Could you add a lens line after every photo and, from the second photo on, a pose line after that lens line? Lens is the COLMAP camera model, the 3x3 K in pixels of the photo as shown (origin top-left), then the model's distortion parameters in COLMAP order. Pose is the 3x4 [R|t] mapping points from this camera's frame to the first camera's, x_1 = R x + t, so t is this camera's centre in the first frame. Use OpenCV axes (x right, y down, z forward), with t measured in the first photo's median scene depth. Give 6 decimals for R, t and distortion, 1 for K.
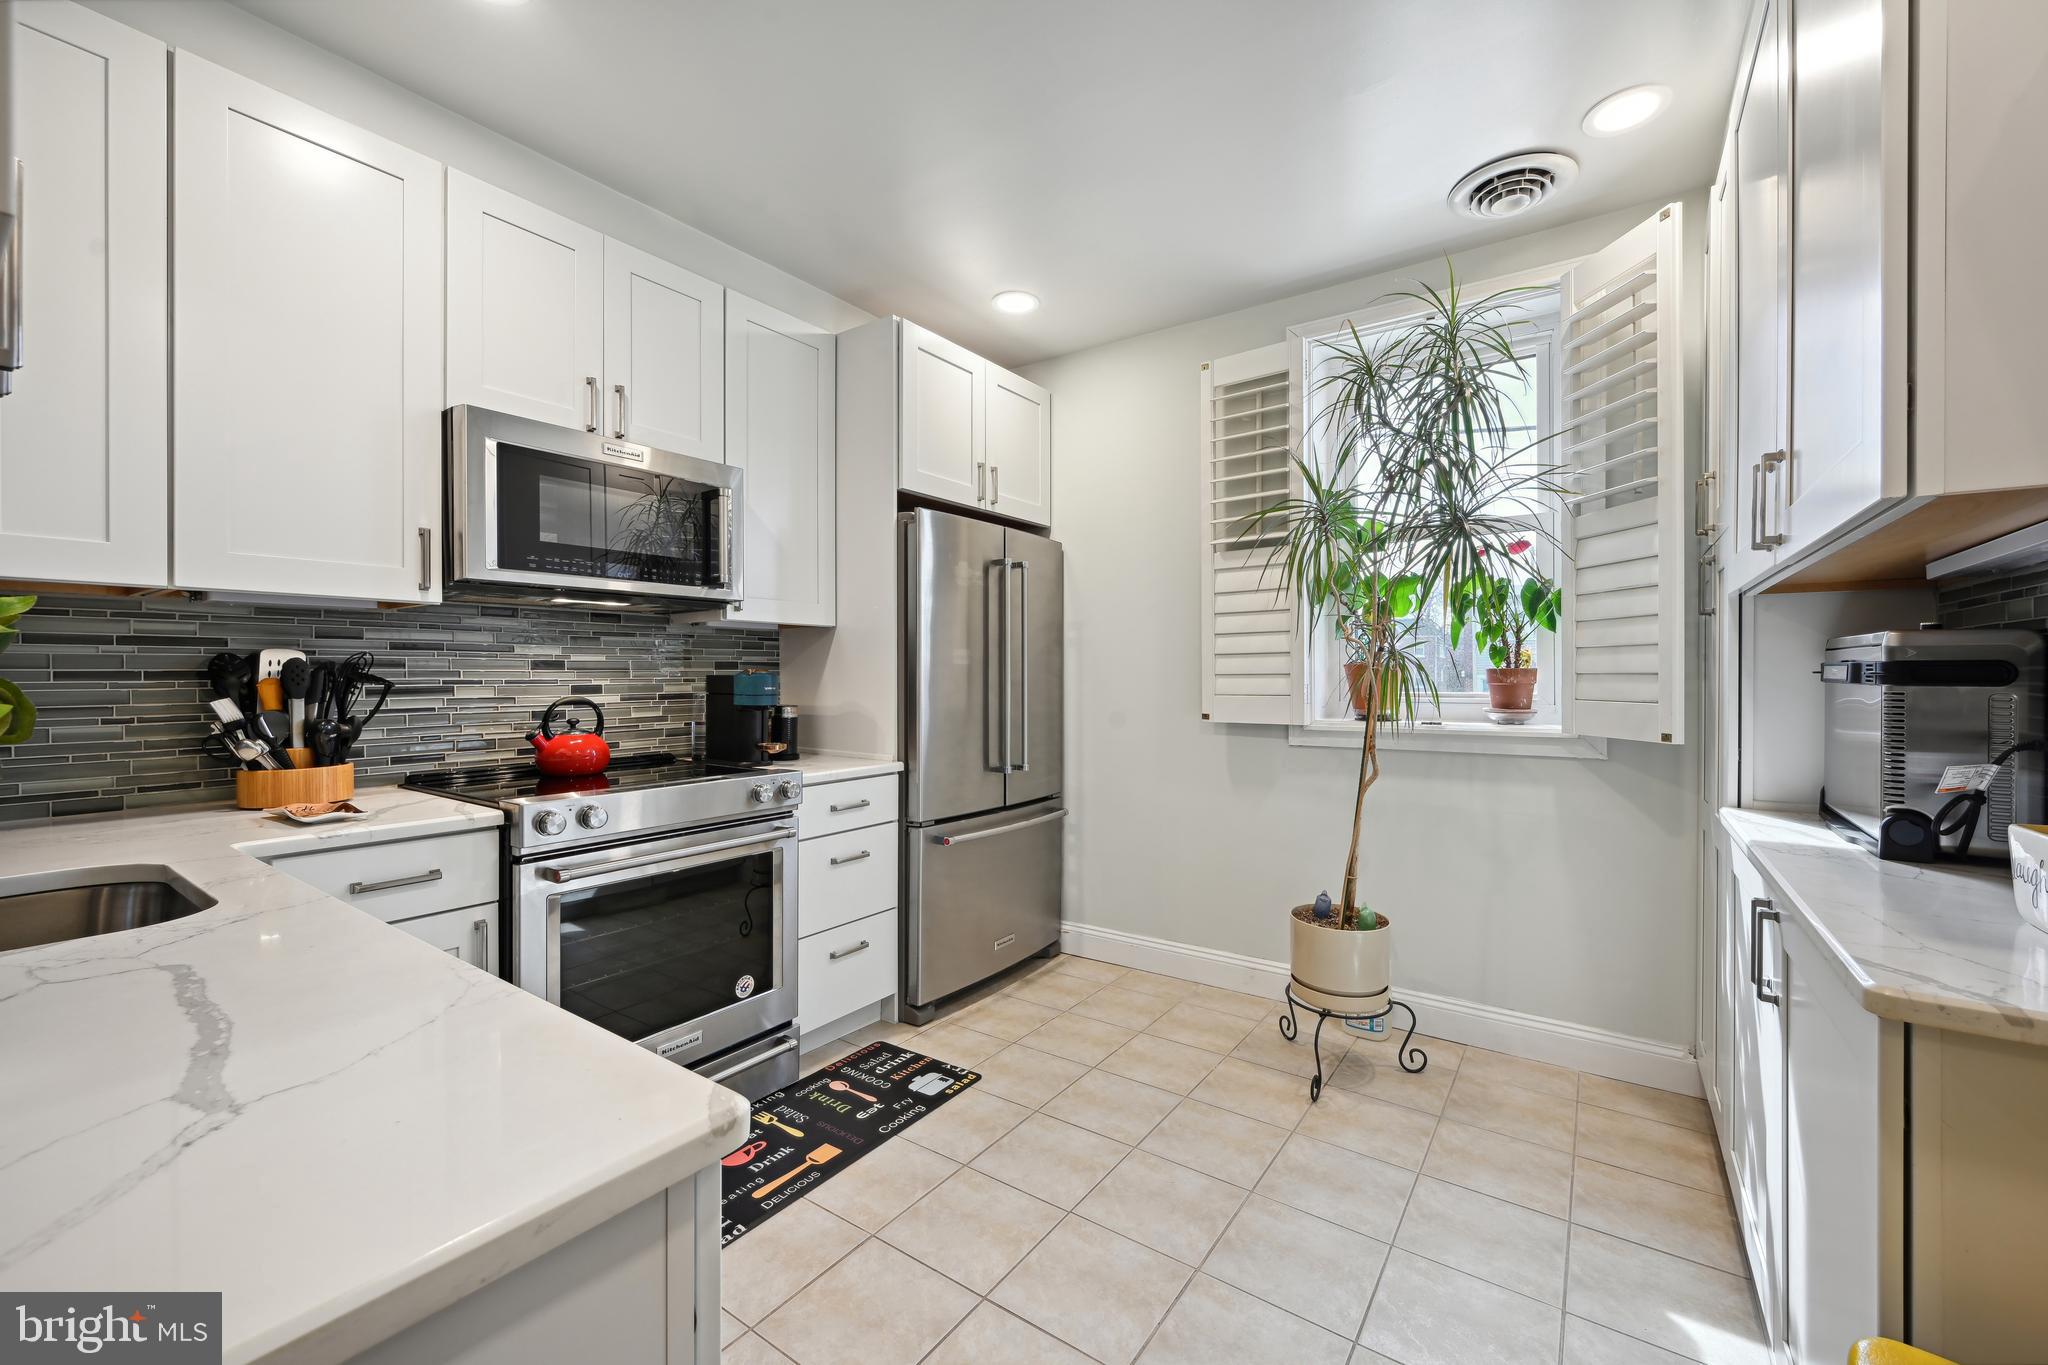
lens RADIAL K [[813.4, 0, 1035.6], [0, 813.4, 675.6], [0, 0, 1]] dist [-0.000016, 0.000364]
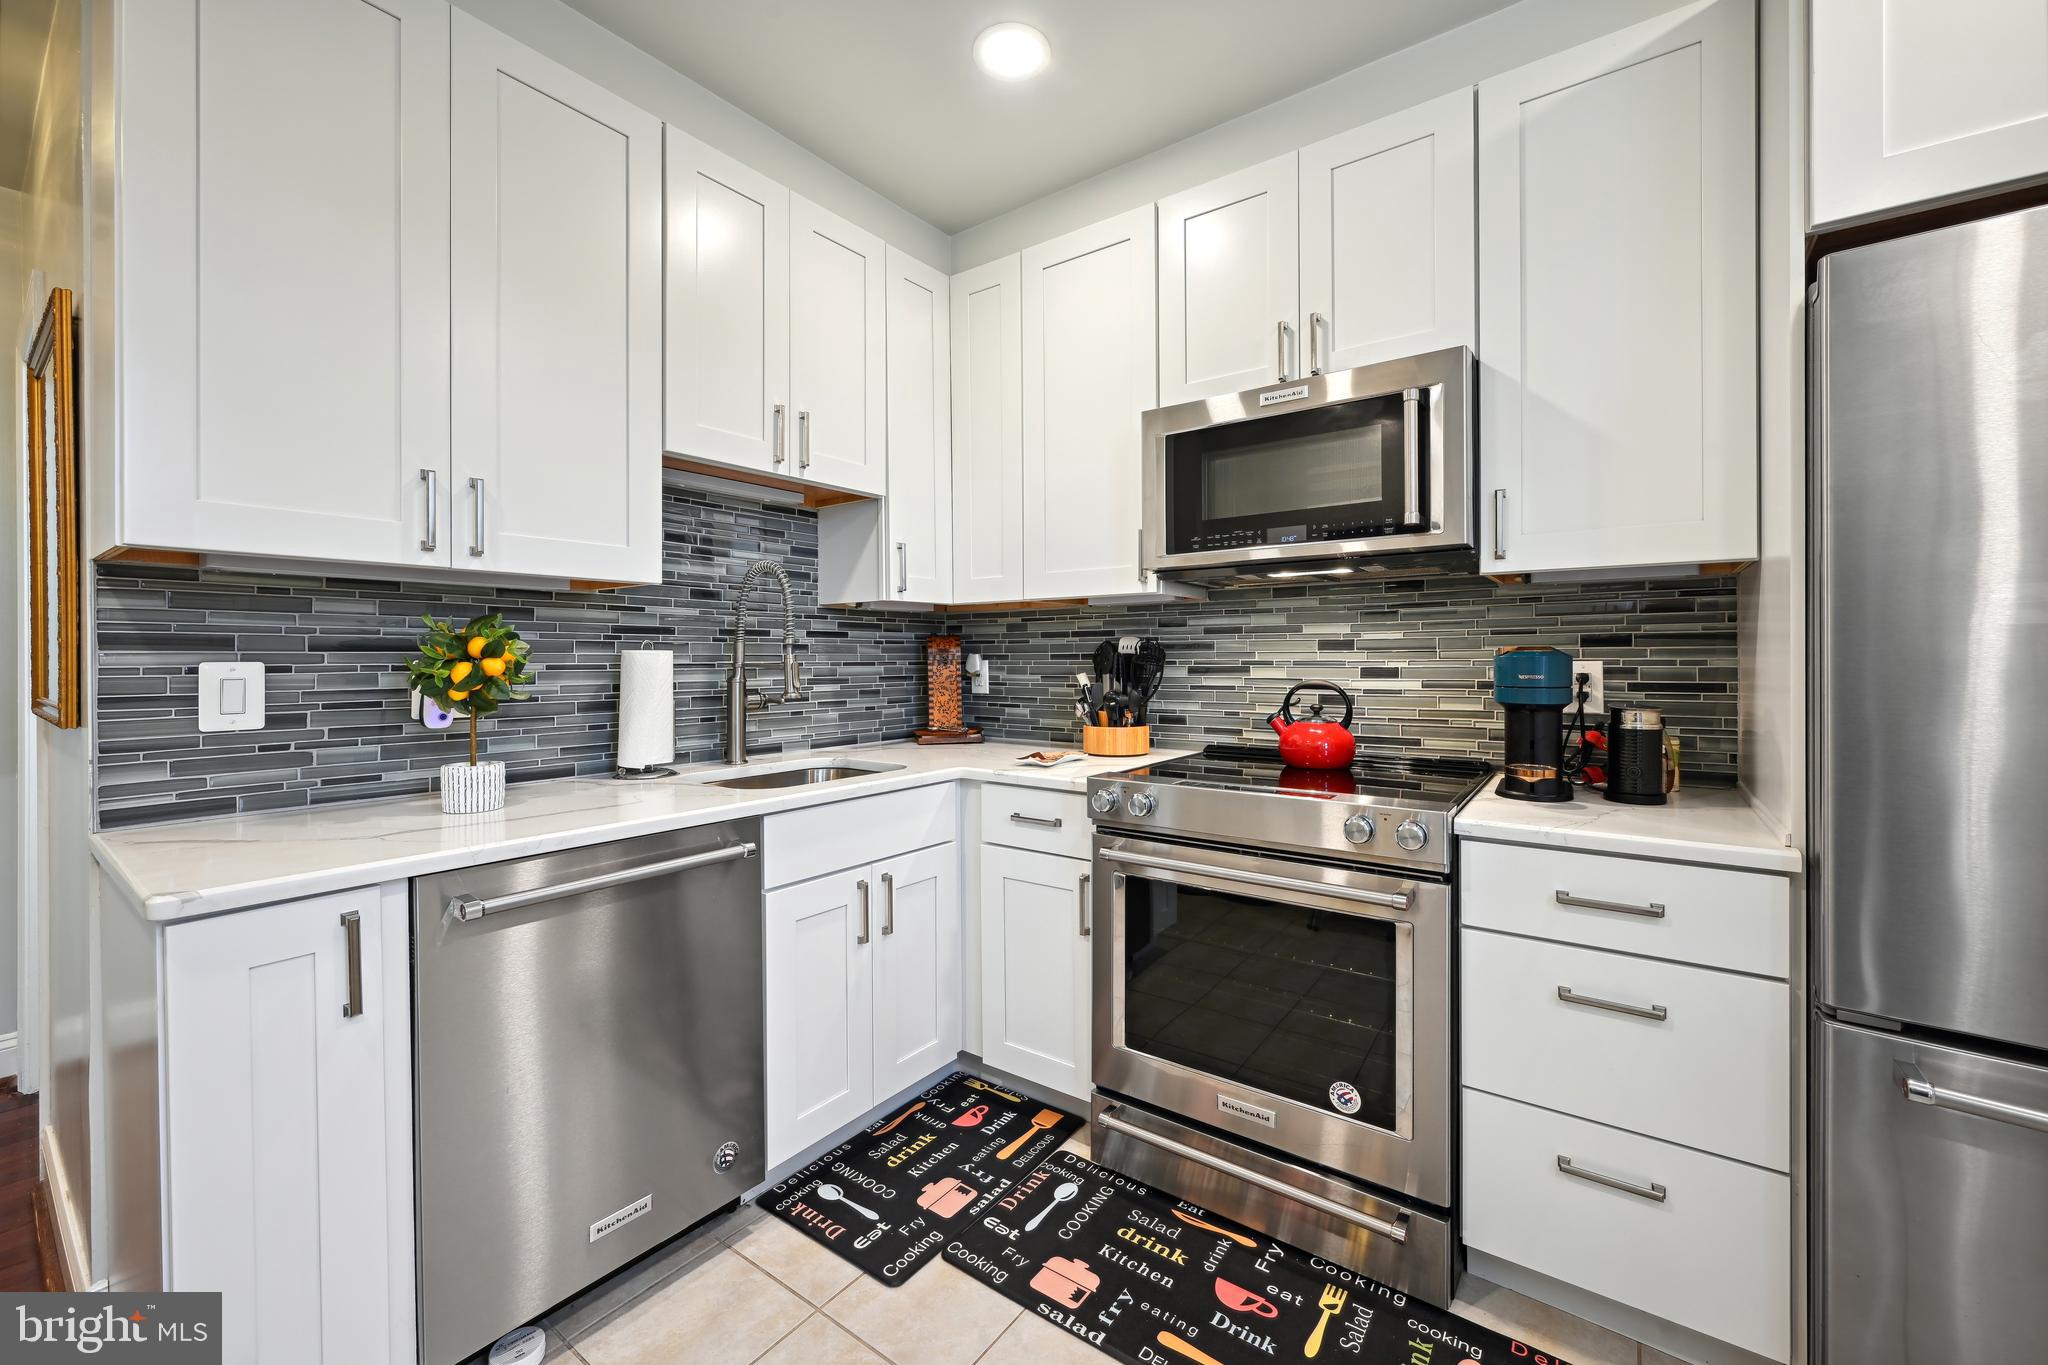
lens RADIAL K [[813.4, 0, 1031.0], [0, 813.4, 661.8], [0, 0, 1]] dist [-0.000016, 0.000364]
pose [[-0.013444, 0.008238, -0.999876, 0.341347], [0.002482, 0.999963, 0.008206, -0.002574], [0.999907, -0.002371, -0.013464, 0.722612]]
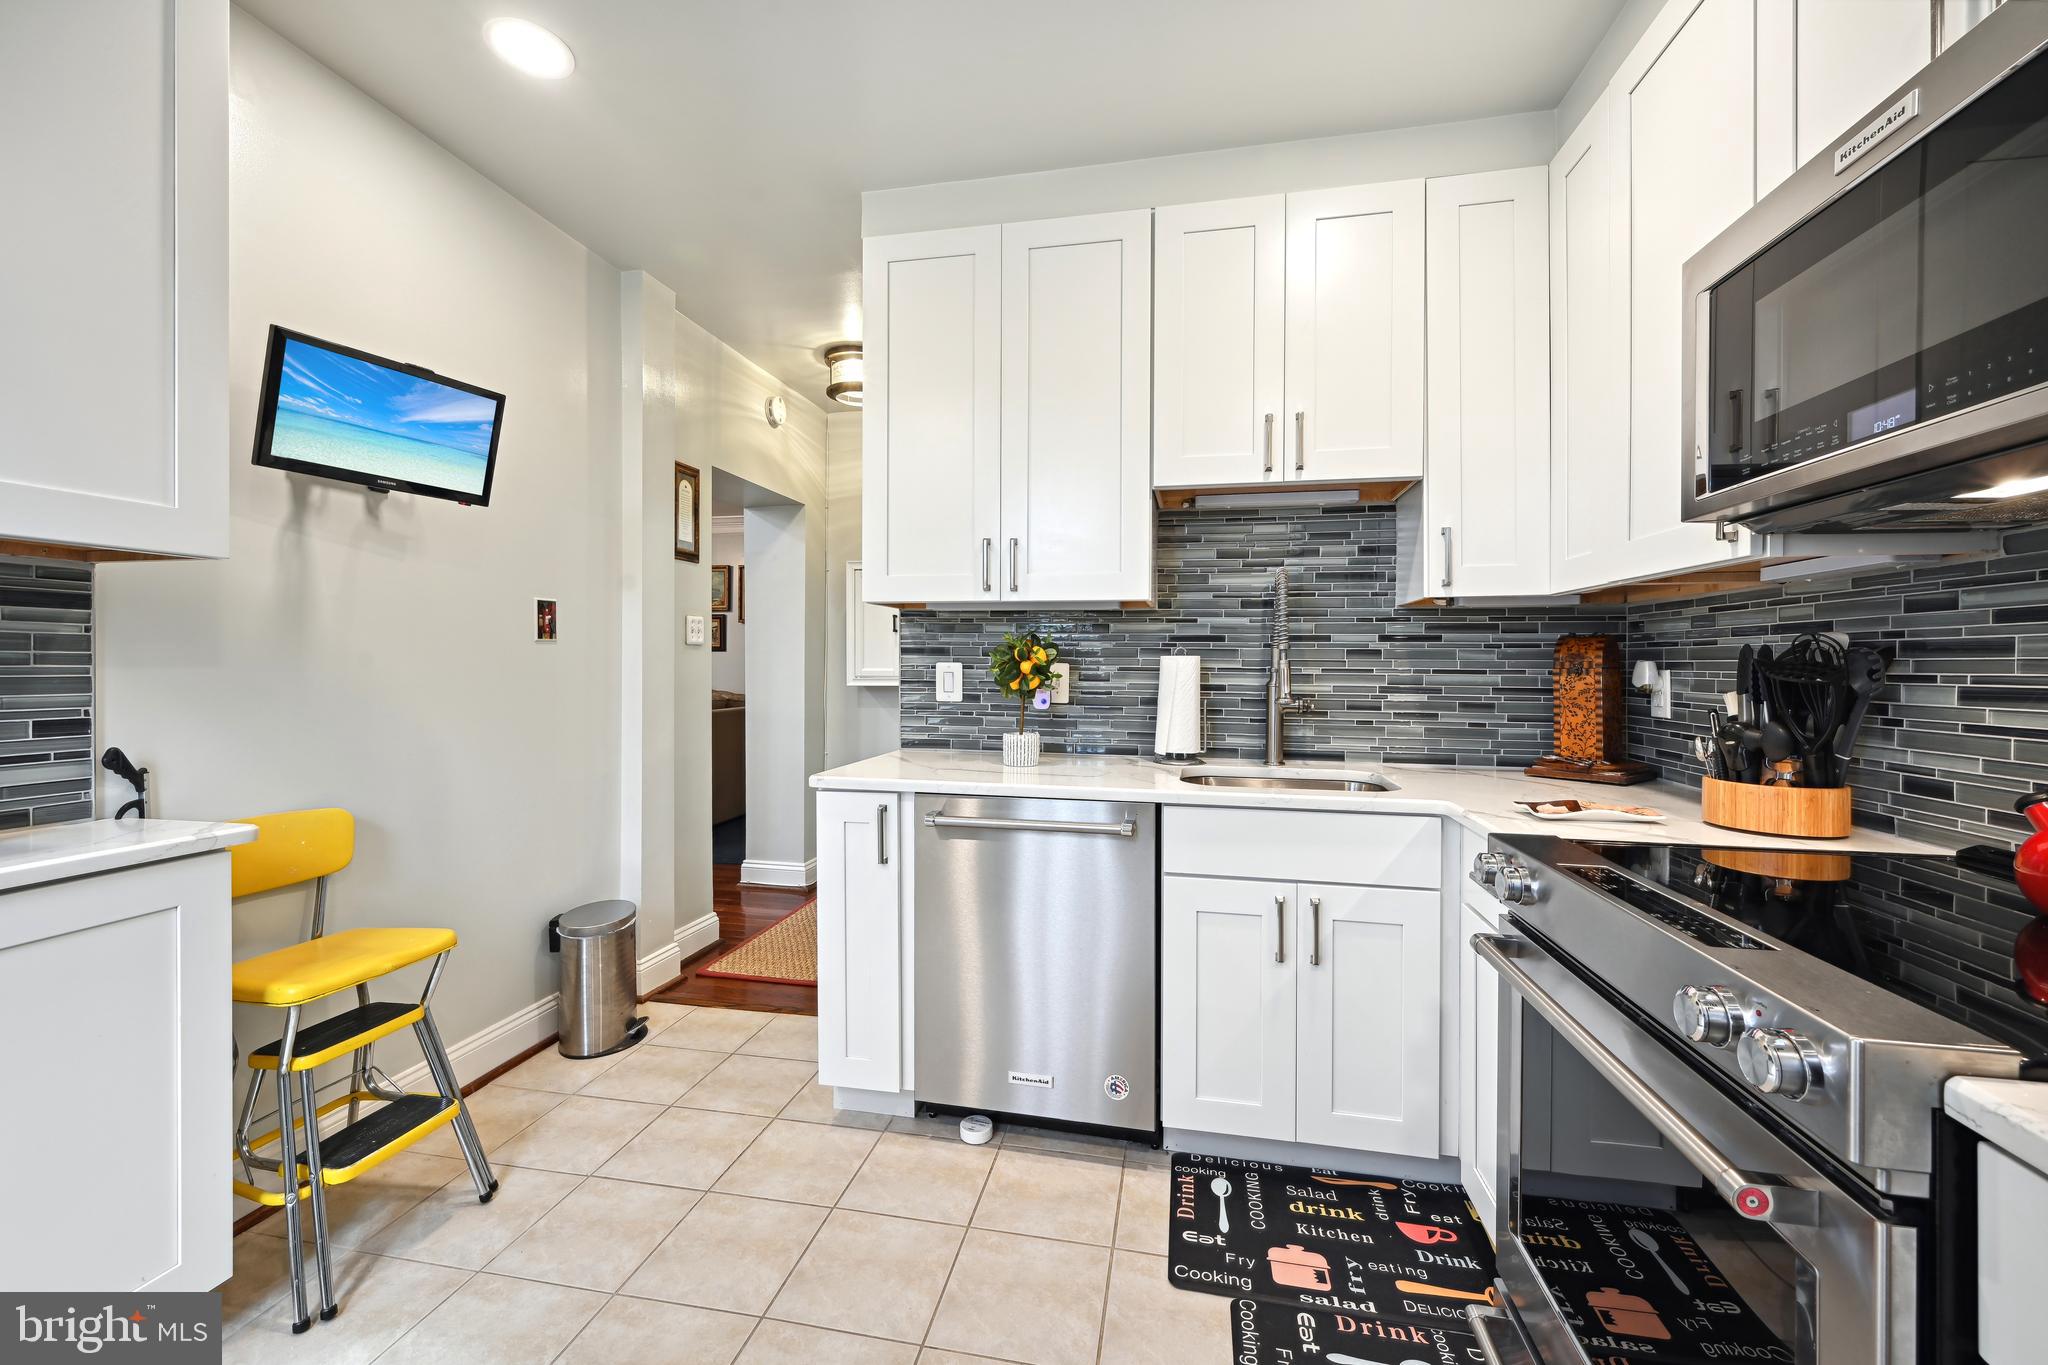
lens RADIAL K [[813.4, 0, 1024.9], [0, 813.4, 672.1], [0, 0, 1]] dist [-0.000016, 0.000364]
pose [[-0.913200, 0.001827, -0.407509, 0.060545], [-0.004469, 0.999885, 0.014499, -0.002192], [0.407488, 0.015062, -0.913086, 1.167878]]
